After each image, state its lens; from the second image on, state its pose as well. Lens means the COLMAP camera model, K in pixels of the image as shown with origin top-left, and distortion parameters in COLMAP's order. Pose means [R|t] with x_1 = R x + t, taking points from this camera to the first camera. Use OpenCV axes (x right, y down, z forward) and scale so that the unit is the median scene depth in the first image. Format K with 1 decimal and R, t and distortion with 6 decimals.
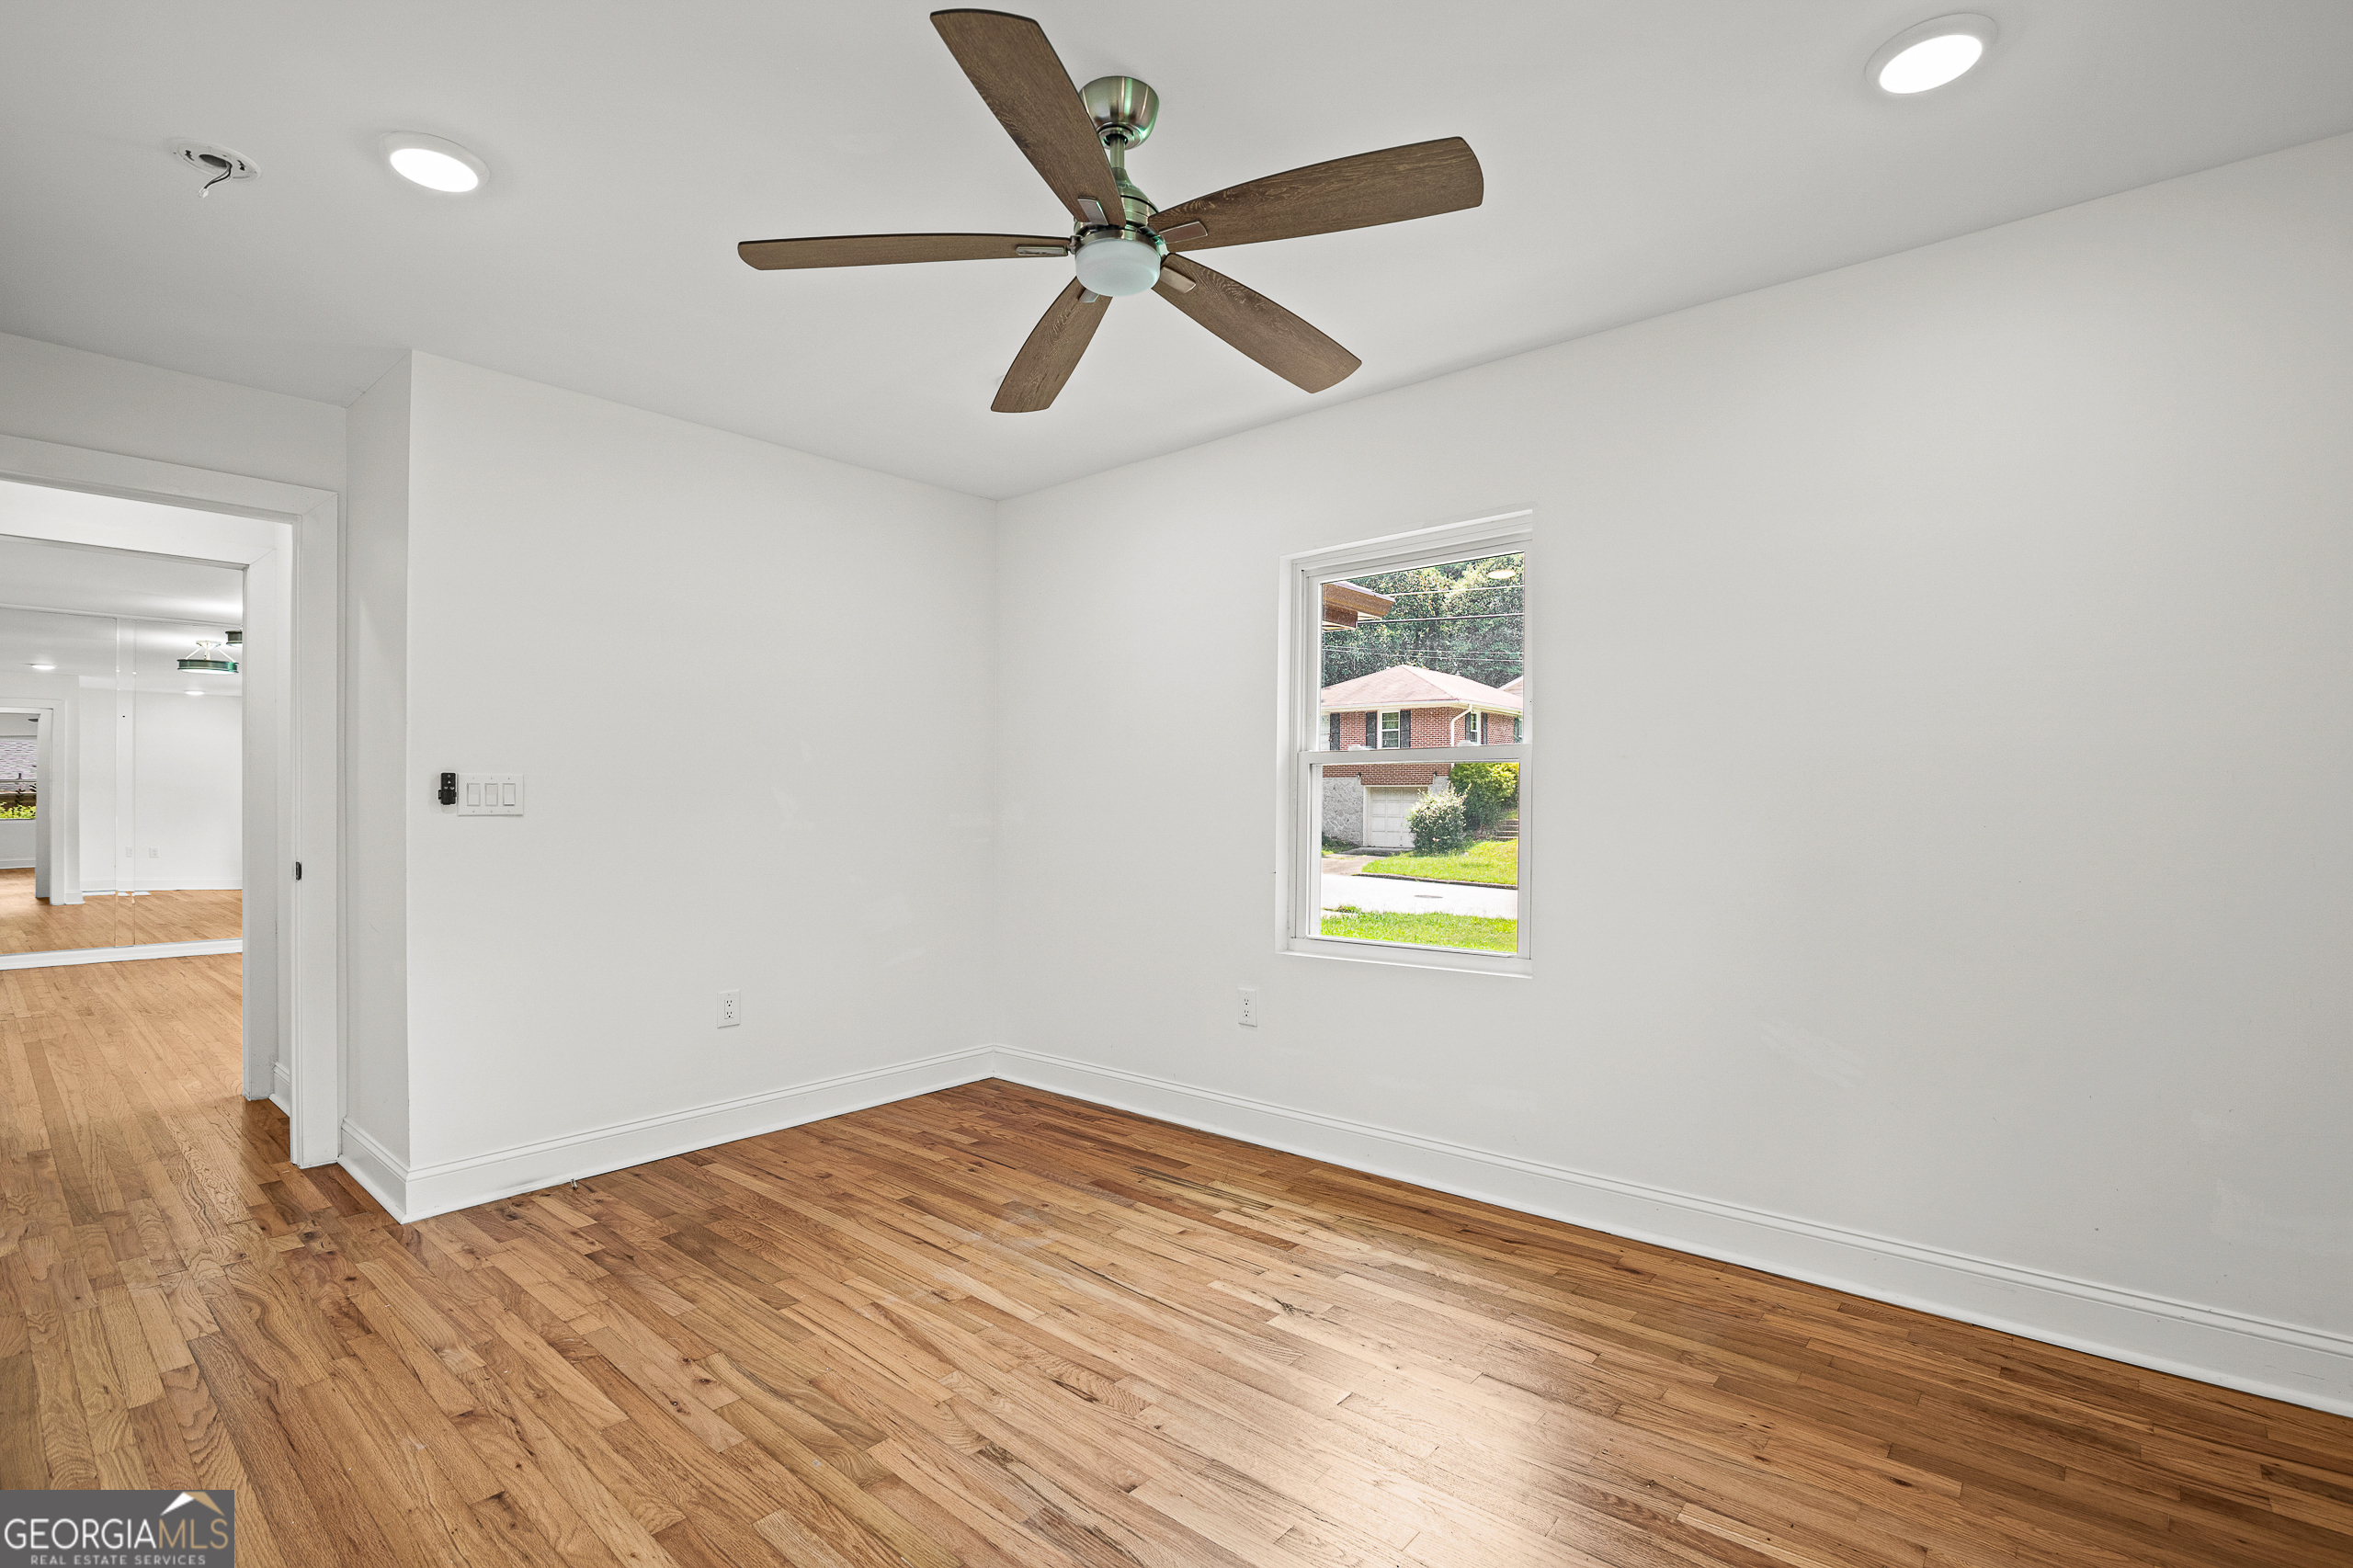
lens RADIAL K [[1080.8, 0, 1185.7], [0, 1080.8, 780.5], [0, 0, 1]] dist [-0.017268, 0.000174]
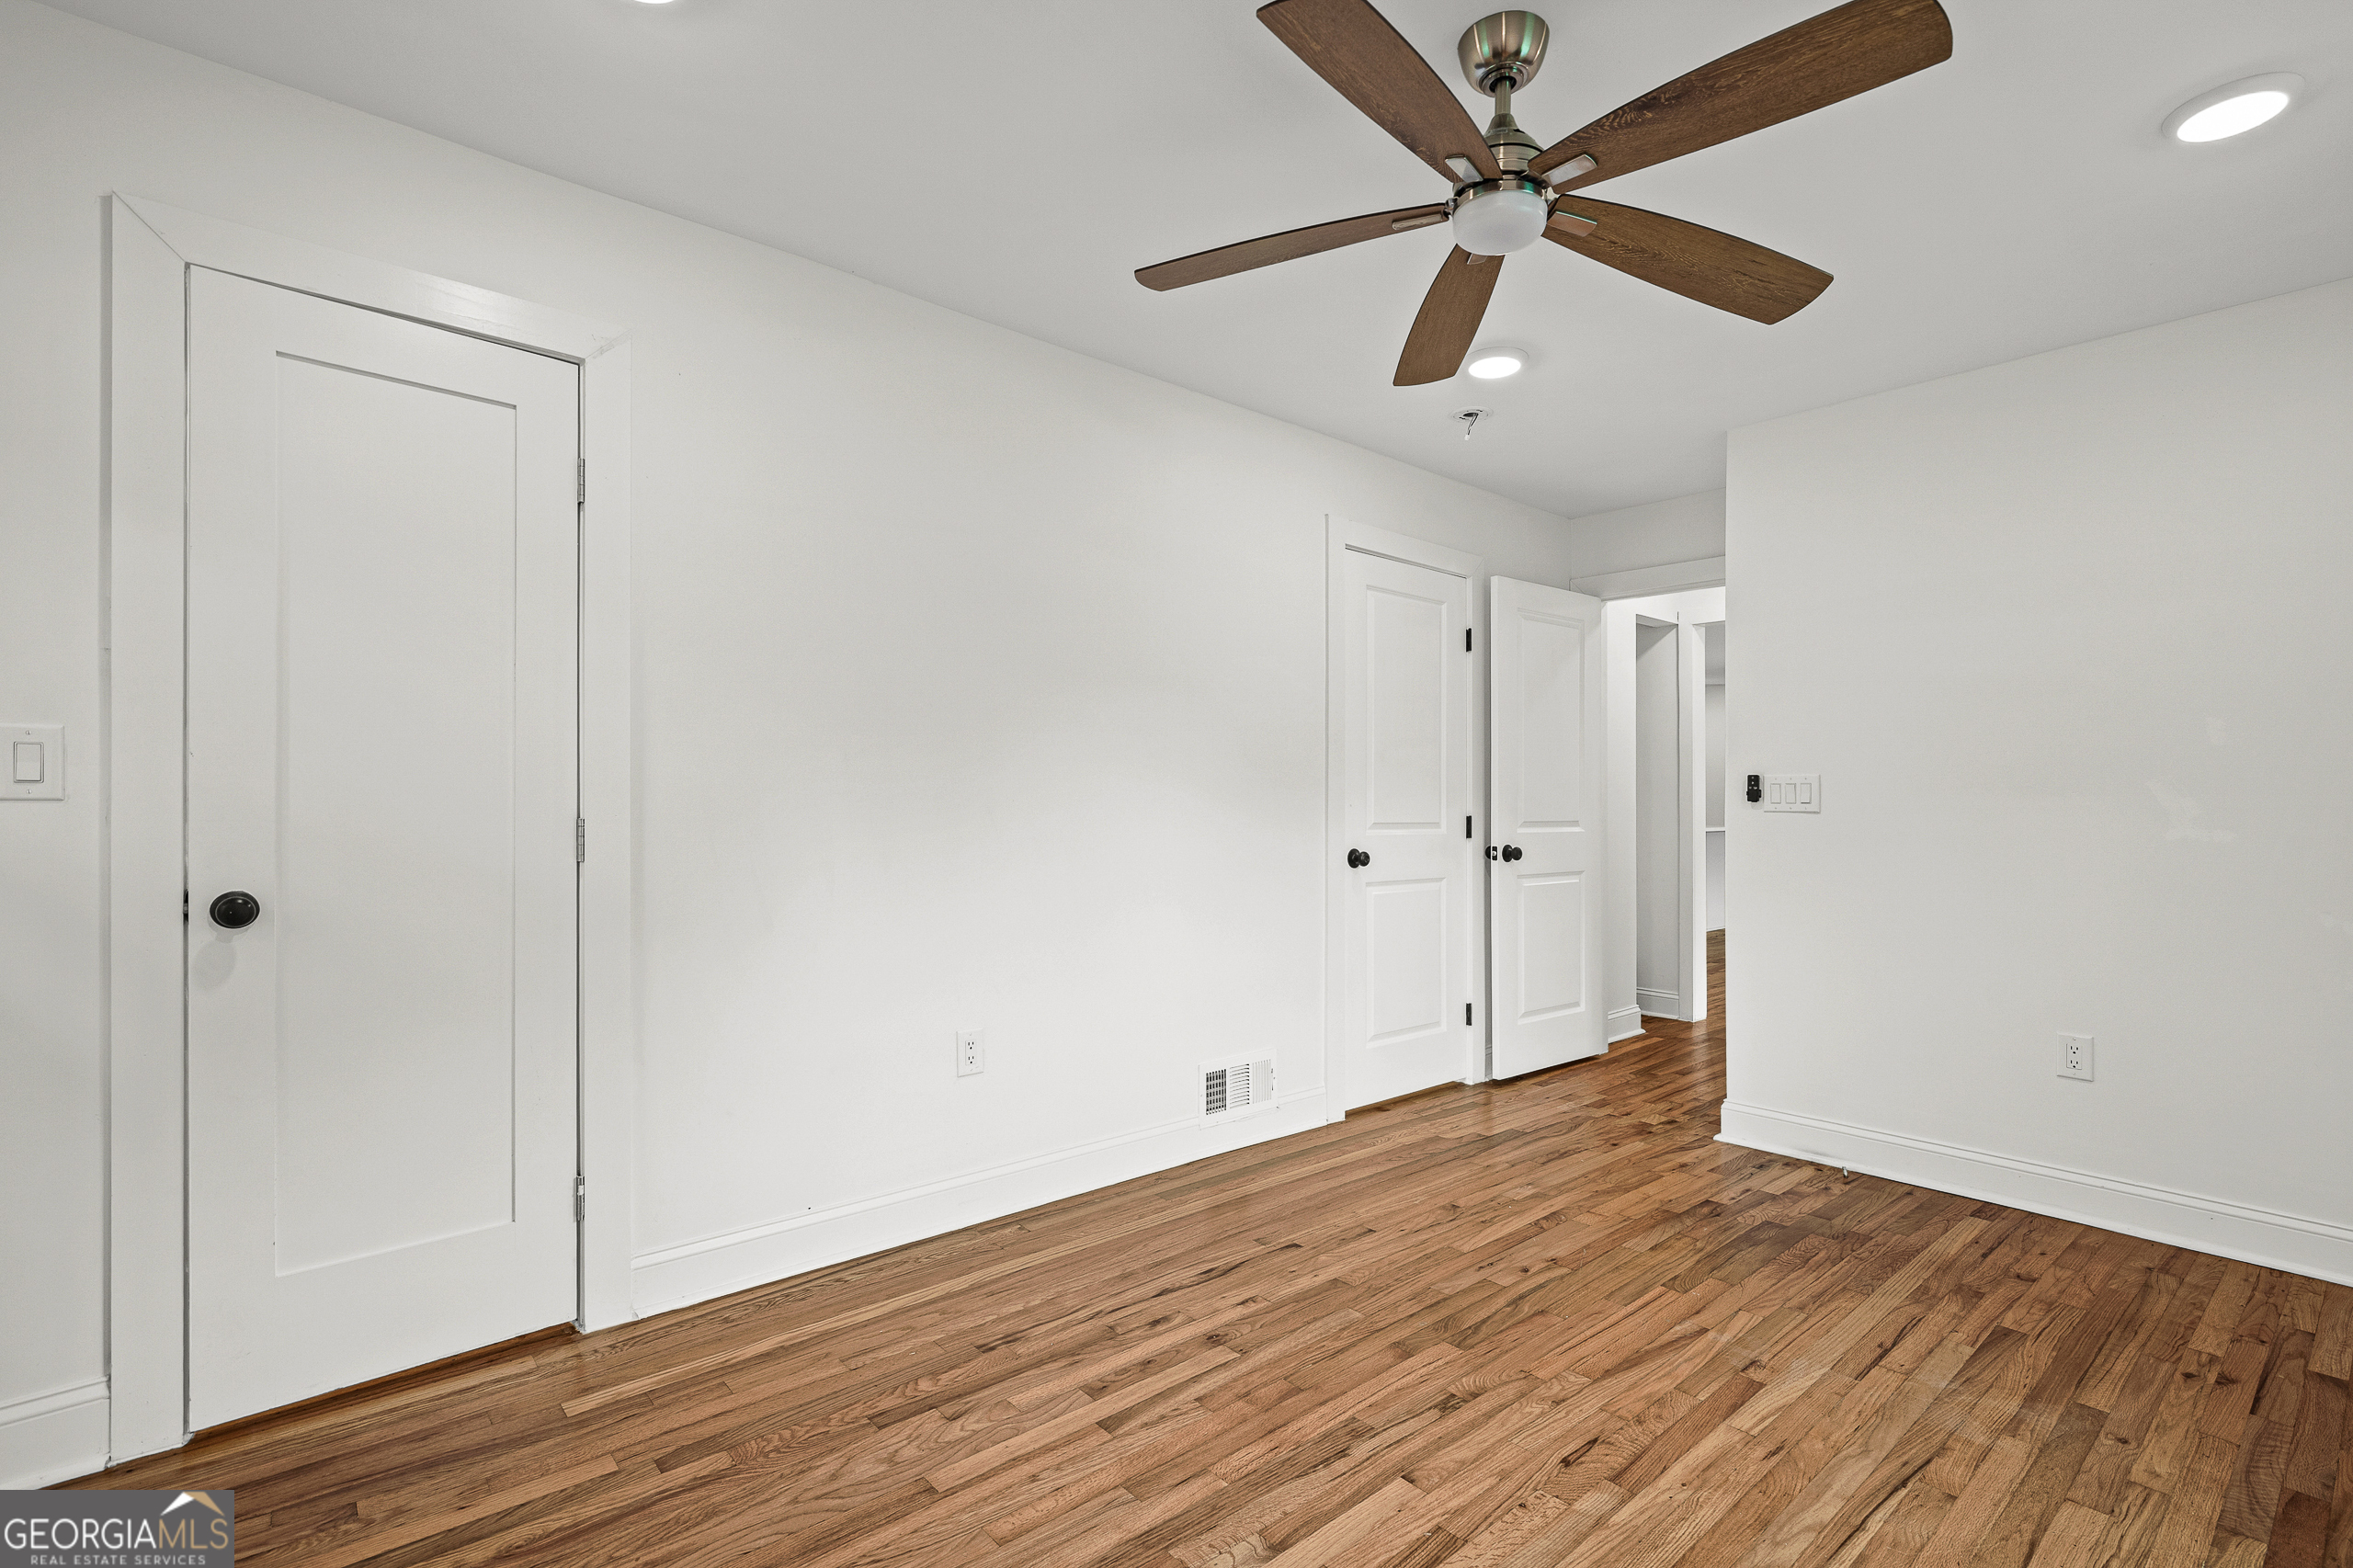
lens RADIAL K [[1064.0, 0, 1176.5], [0, 1064.0, 784.0], [0, 0, 1]] dist [-0.003509, 0.000231]
pose [[-0.142850, -0.014784, -0.989634, 0.606710], [0.010451, 0.999810, -0.016444, 0.016734], [0.989689, -0.012692, -0.142669, 0.585898]]
